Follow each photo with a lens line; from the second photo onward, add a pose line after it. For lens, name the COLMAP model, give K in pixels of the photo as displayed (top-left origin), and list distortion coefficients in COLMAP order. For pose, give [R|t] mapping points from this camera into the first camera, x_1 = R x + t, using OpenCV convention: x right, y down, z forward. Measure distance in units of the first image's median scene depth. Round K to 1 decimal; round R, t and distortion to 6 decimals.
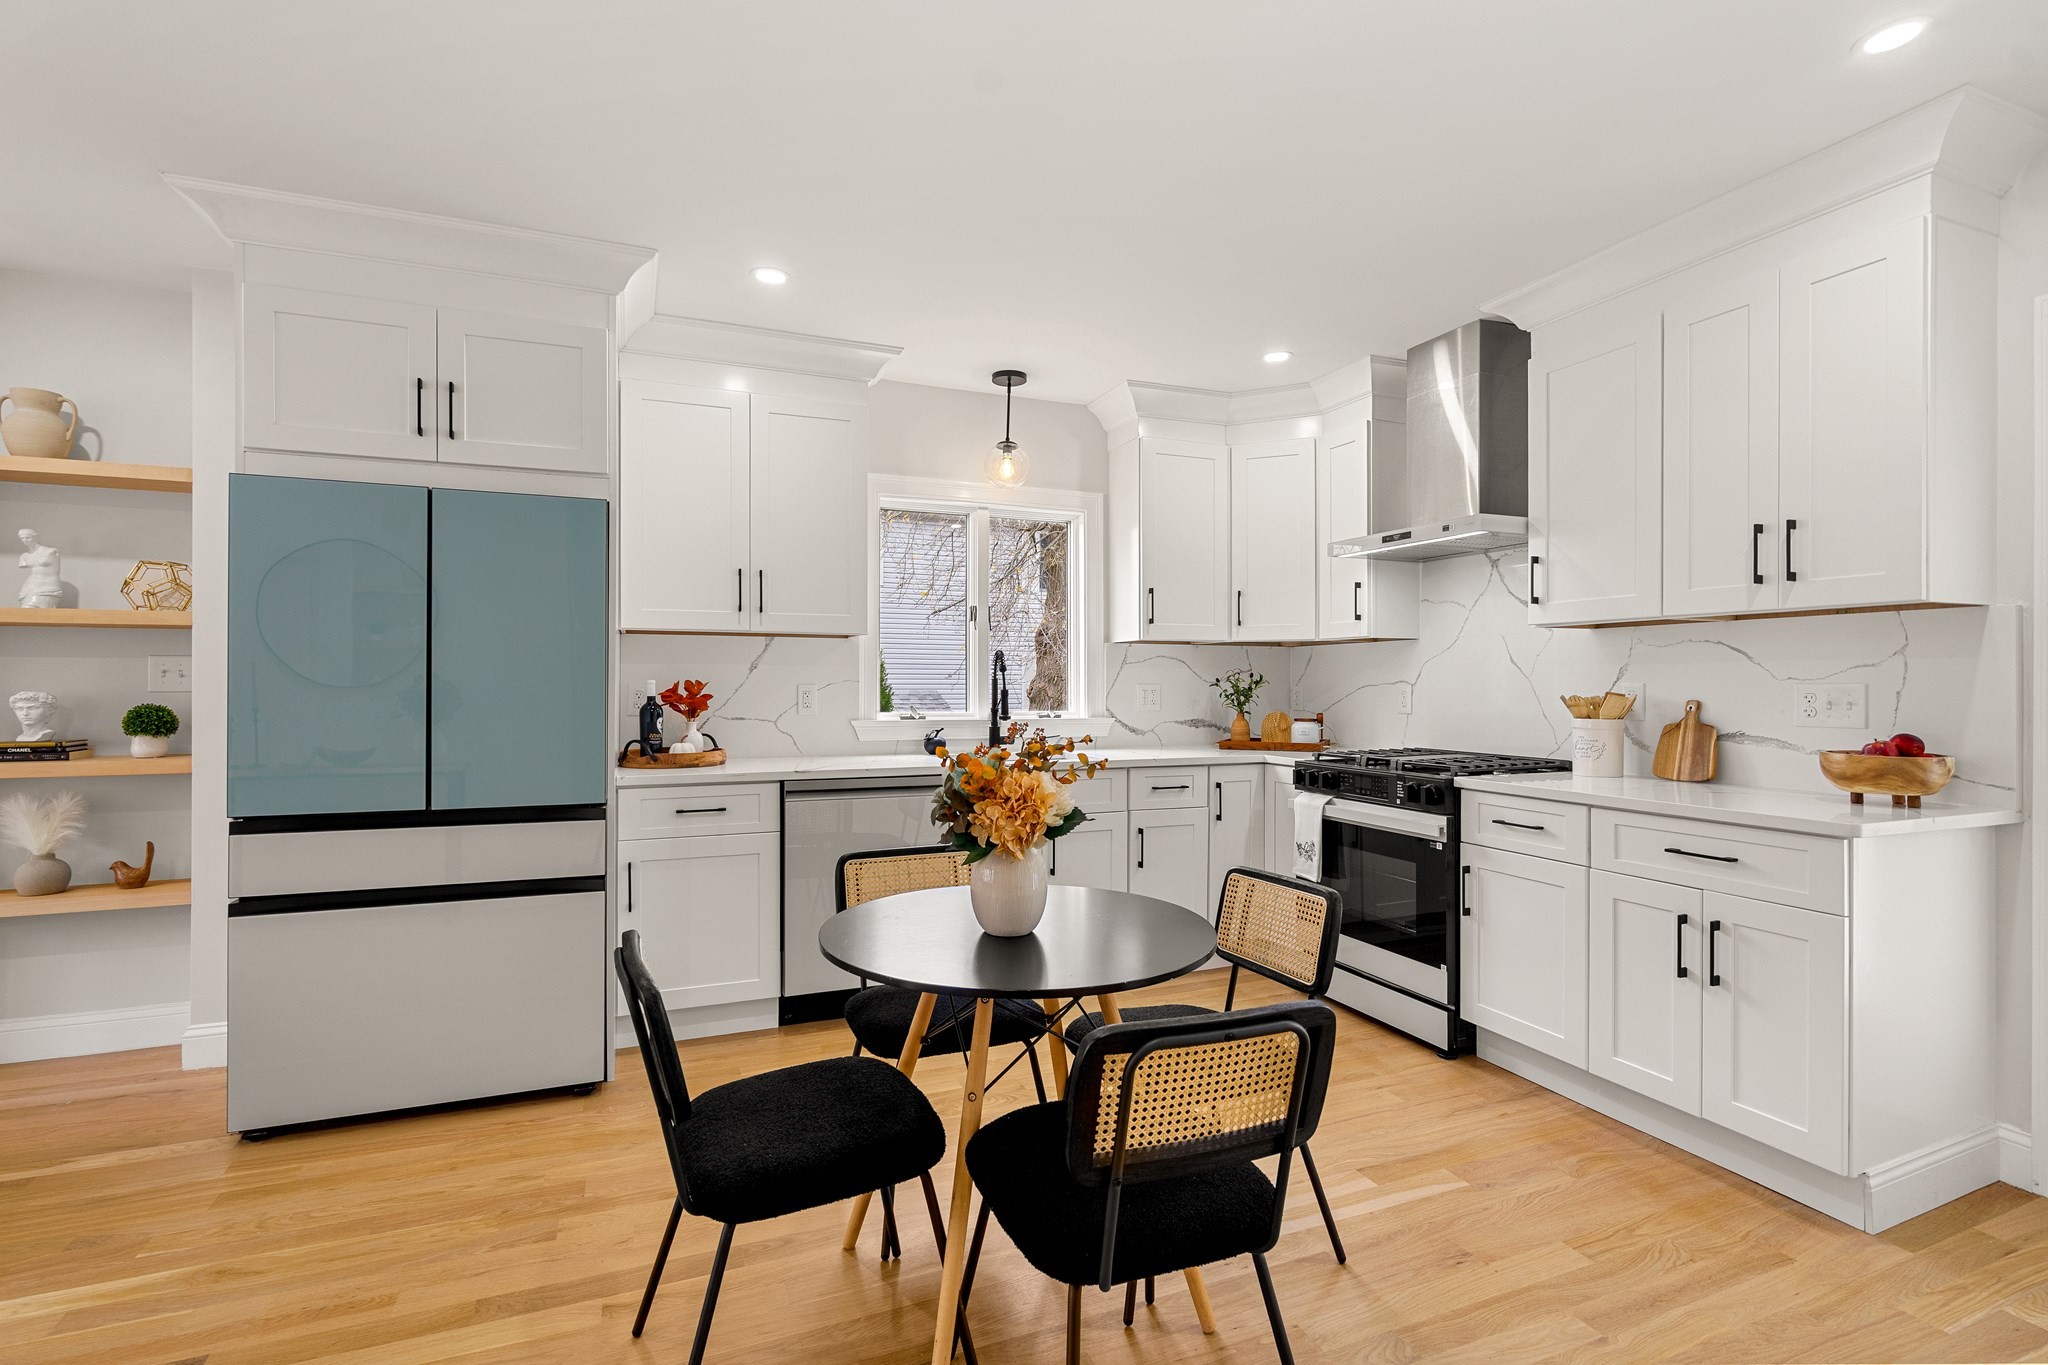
lens RADIAL K [[937.1, 0, 1020.0], [0, 937.1, 680.0], [0, 0, 1]] dist [-0.000643, 0.000367]
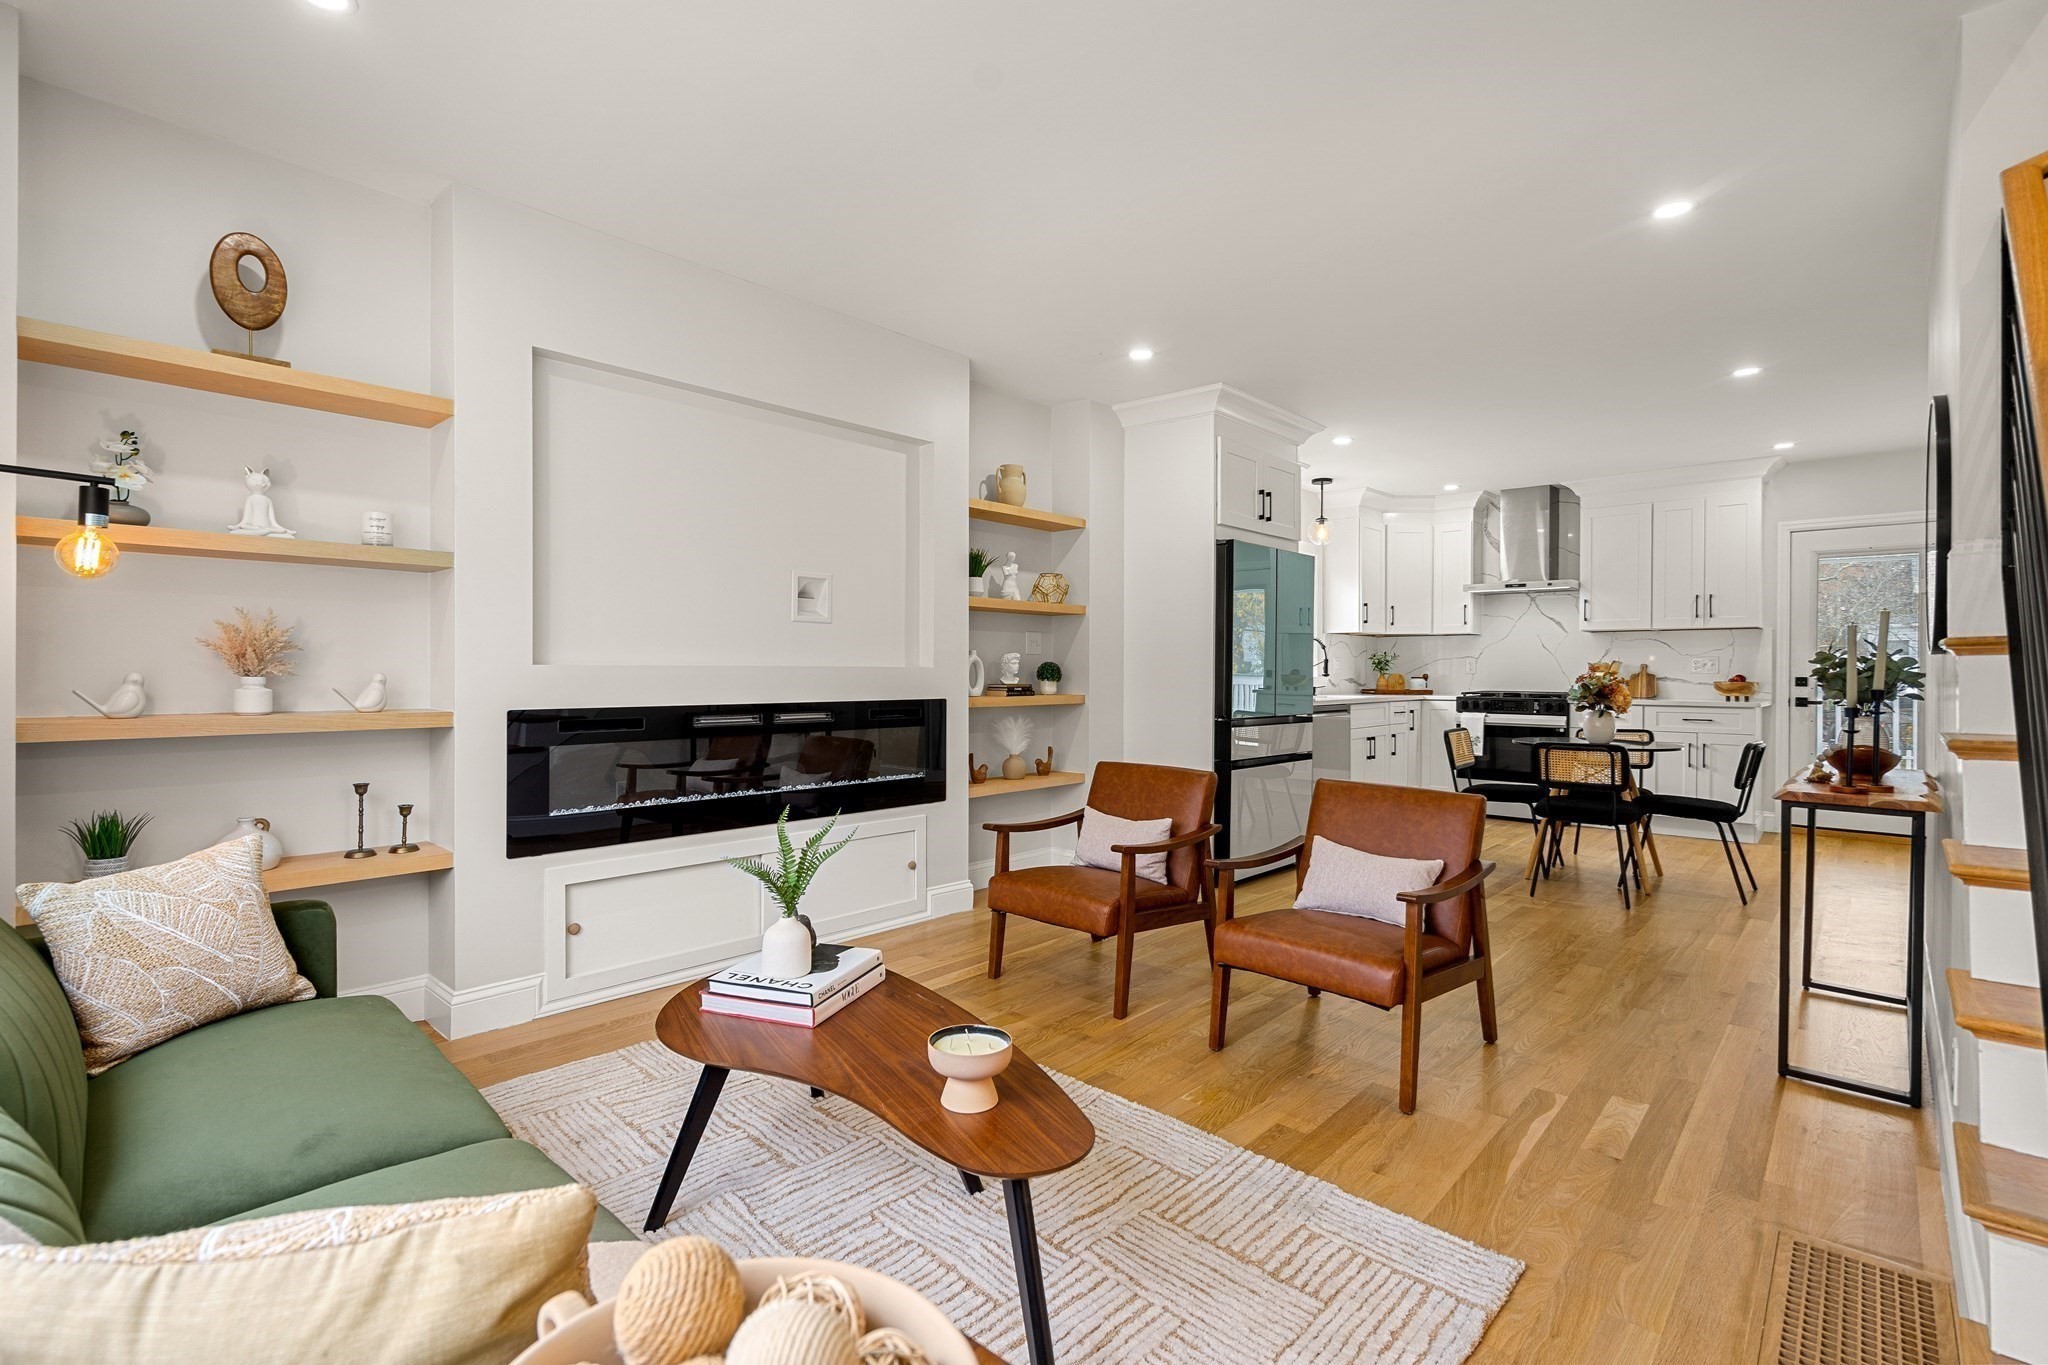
lens RADIAL K [[937.1, 0, 1020.0], [0, 937.1, 680.0], [0, 0, 1]] dist [-0.000643, 0.000367]
pose [[0.901565, -0.001628, 0.432640, -1.520263], [-0.005572, 0.999866, 0.015373, 0.029968], [-0.432607, -0.016271, 0.901436, -0.399231]]
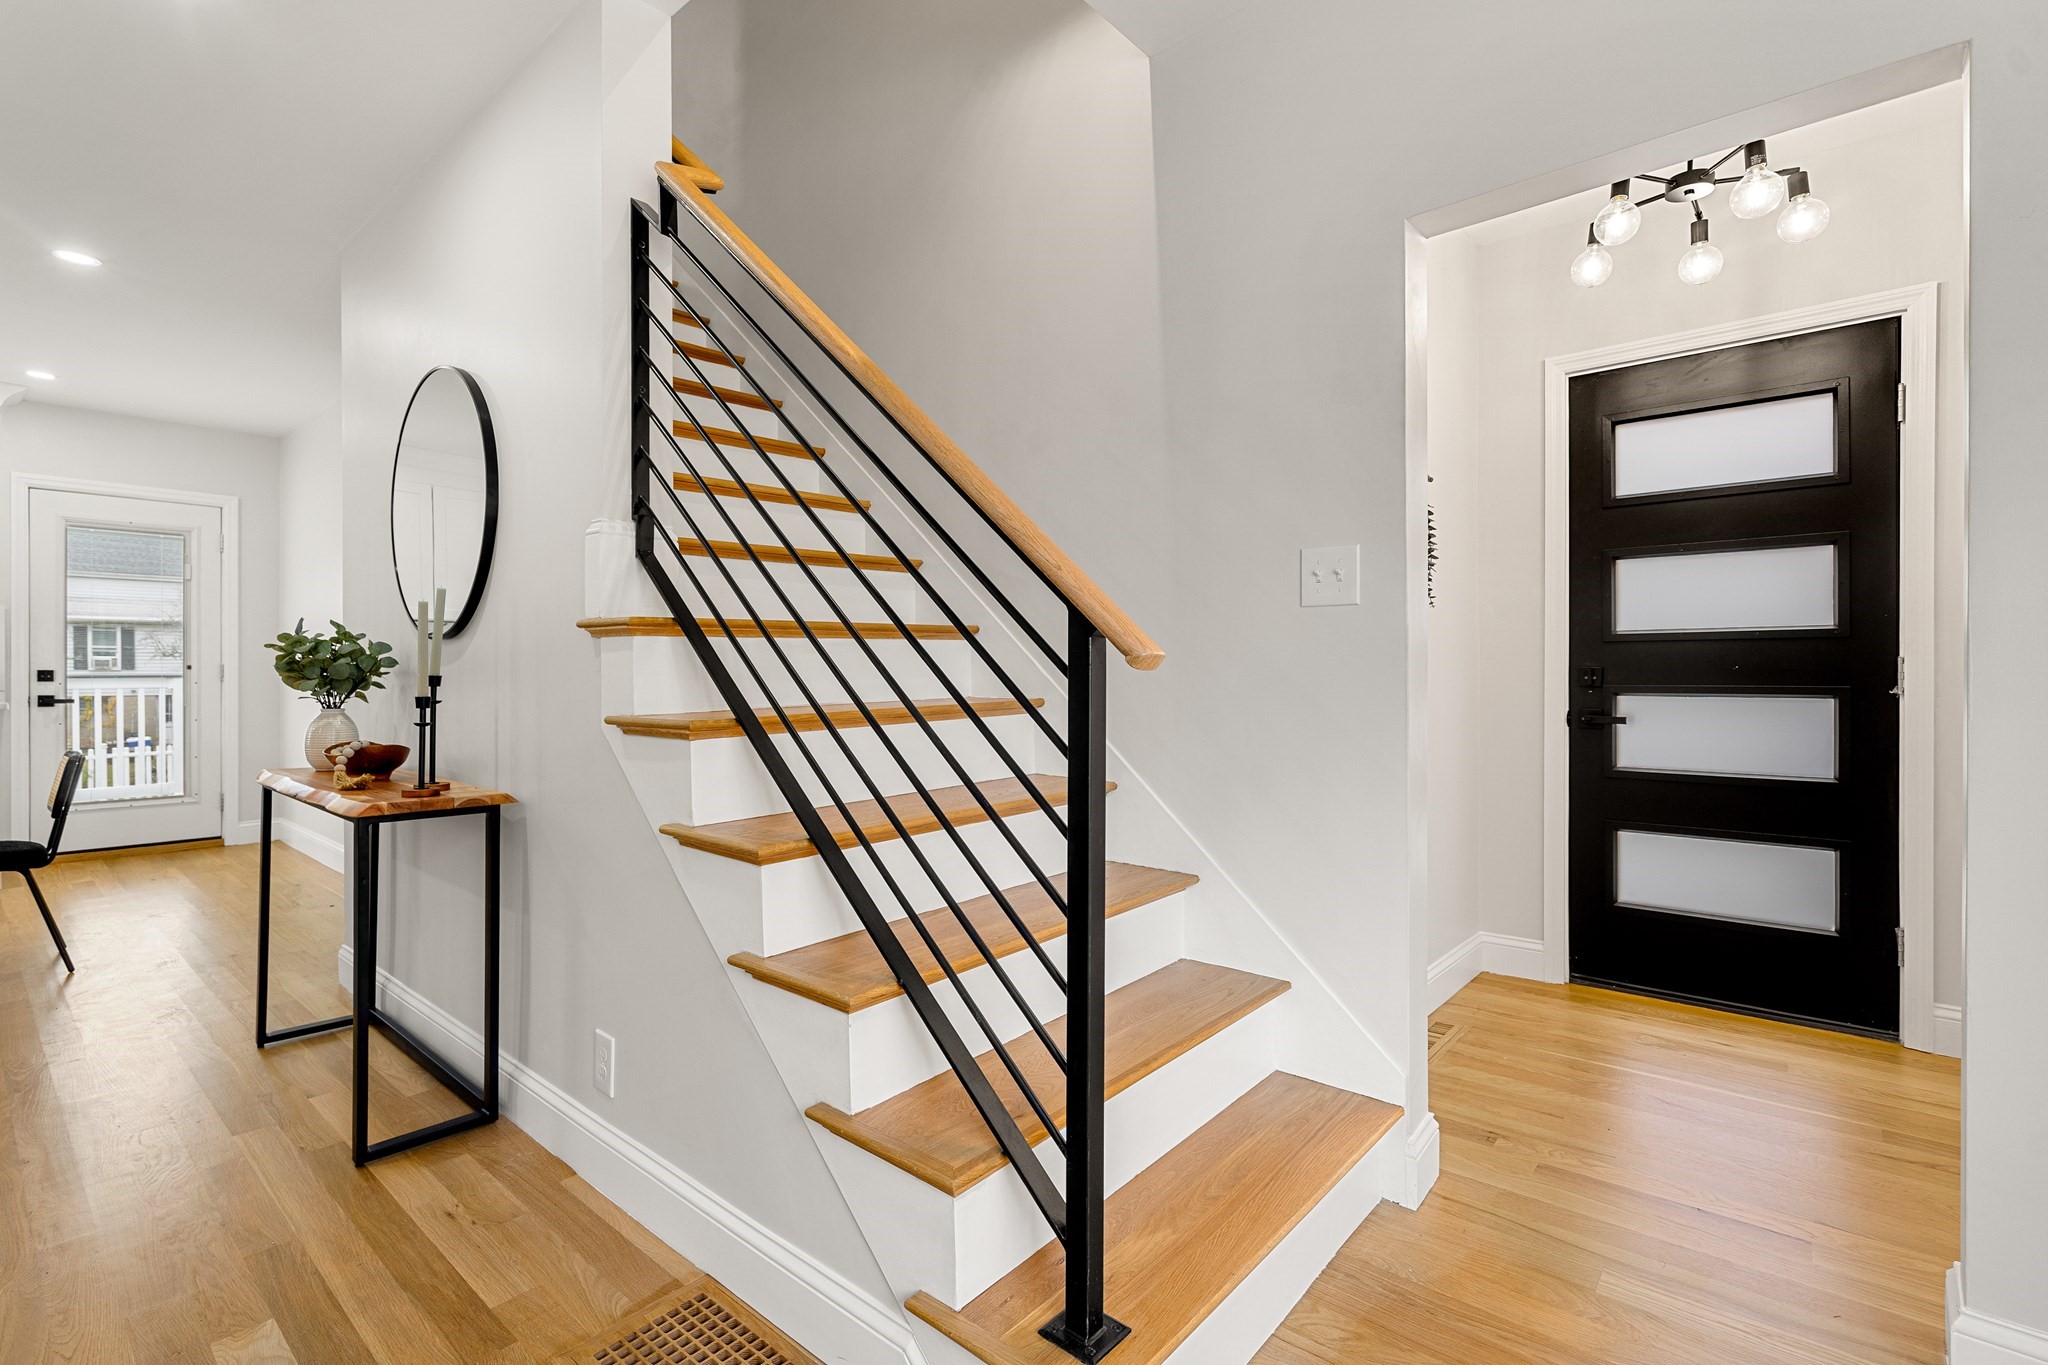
lens RADIAL K [[937.1, 0, 1020.0], [0, 937.1, 680.0], [0, 0, 1]] dist [-0.000643, 0.000367]
pose [[-0.455940, -0.009566, 0.889959, -1.357858], [-0.004470, 0.999954, 0.008458, 0.040818], [-0.889999, -0.000122, -0.455962, -0.083934]]
